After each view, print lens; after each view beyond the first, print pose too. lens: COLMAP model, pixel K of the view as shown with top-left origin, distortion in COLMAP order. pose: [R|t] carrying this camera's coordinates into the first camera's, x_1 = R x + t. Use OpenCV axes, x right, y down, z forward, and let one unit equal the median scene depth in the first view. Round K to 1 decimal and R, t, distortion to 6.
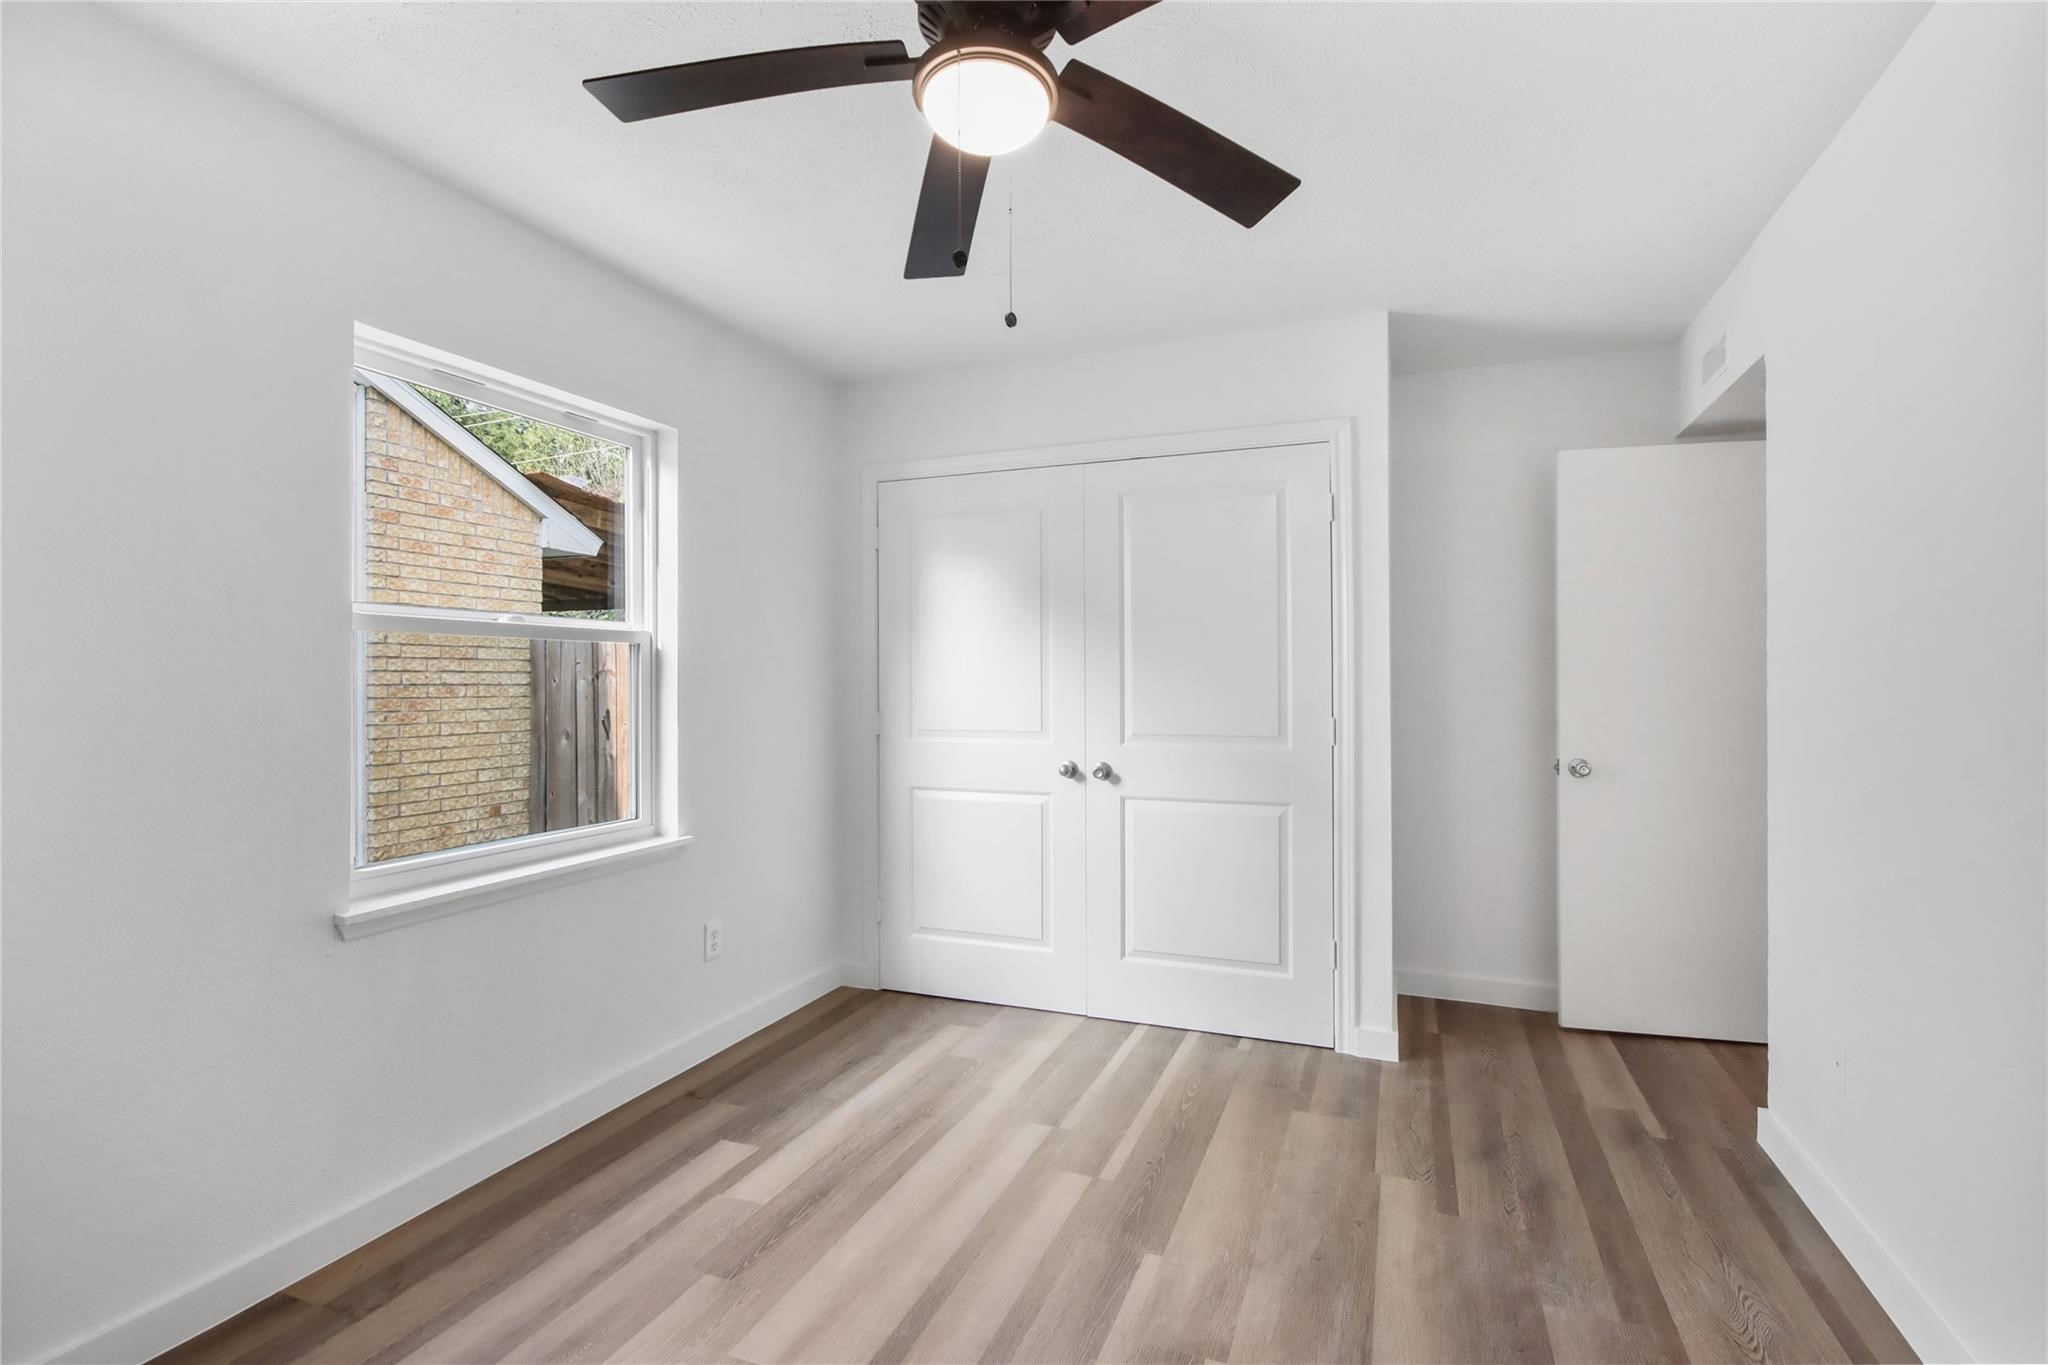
lens RADIAL K [[937.6, 0, 1028.7], [0, 937.6, 675.9], [0, 0, 1]] dist [-0.014872, -0.000813]
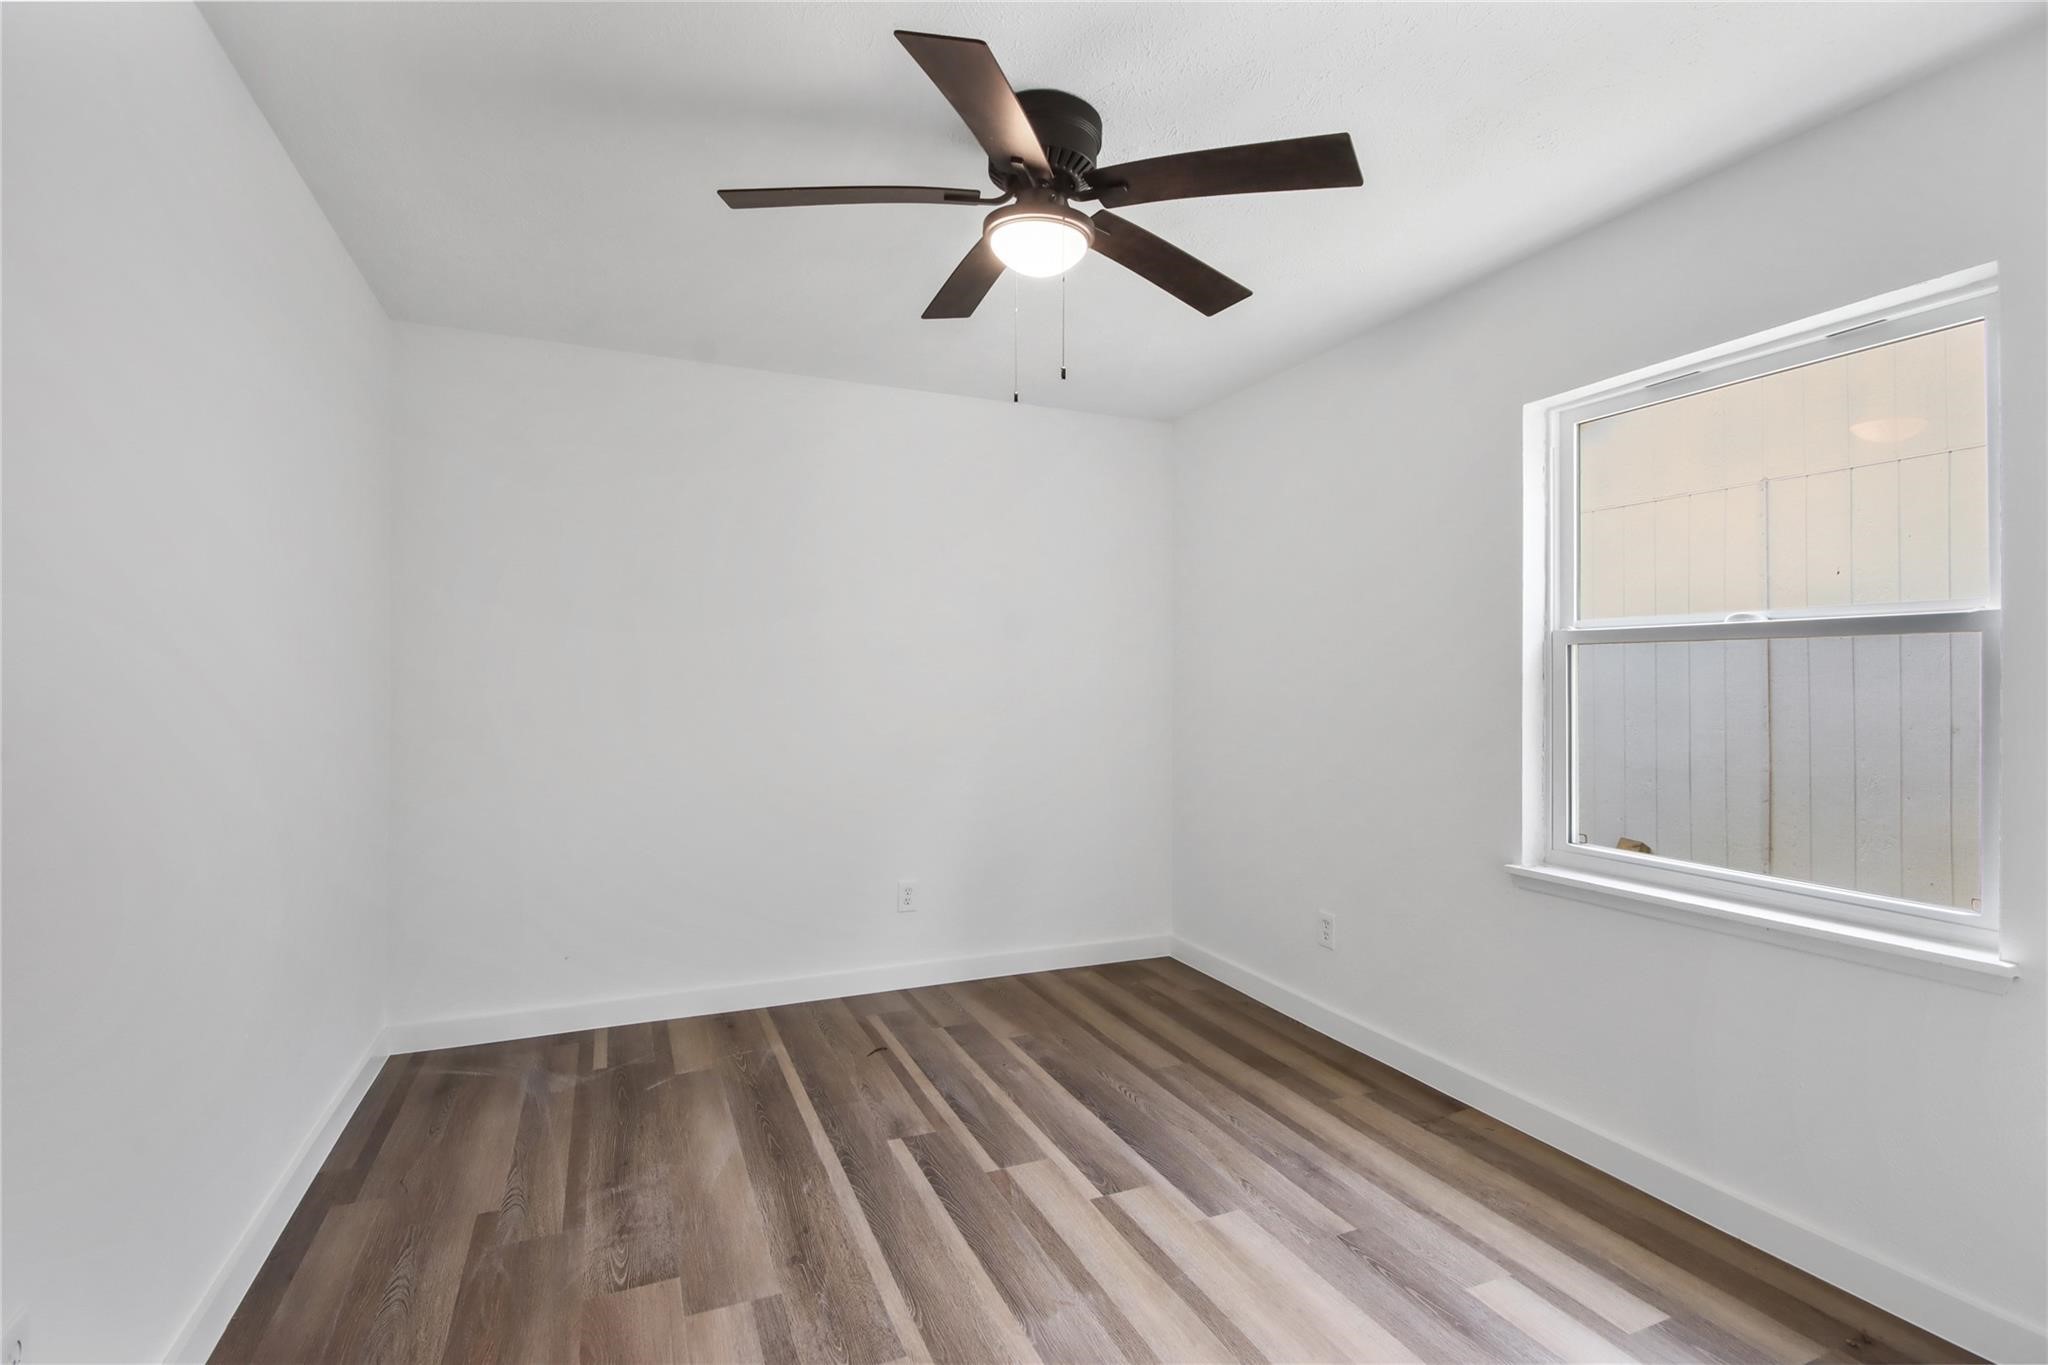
lens RADIAL K [[937.6, 0, 1026.5], [0, 937.6, 677.5], [0, 0, 1]] dist [-0.014872, -0.000813]
pose [[-0.698529, -0.005404, -0.715561, 0.662271], [-0.010212, 0.999945, 0.002418, -0.000319], [0.715509, 0.008996, -0.698546, 1.388605]]
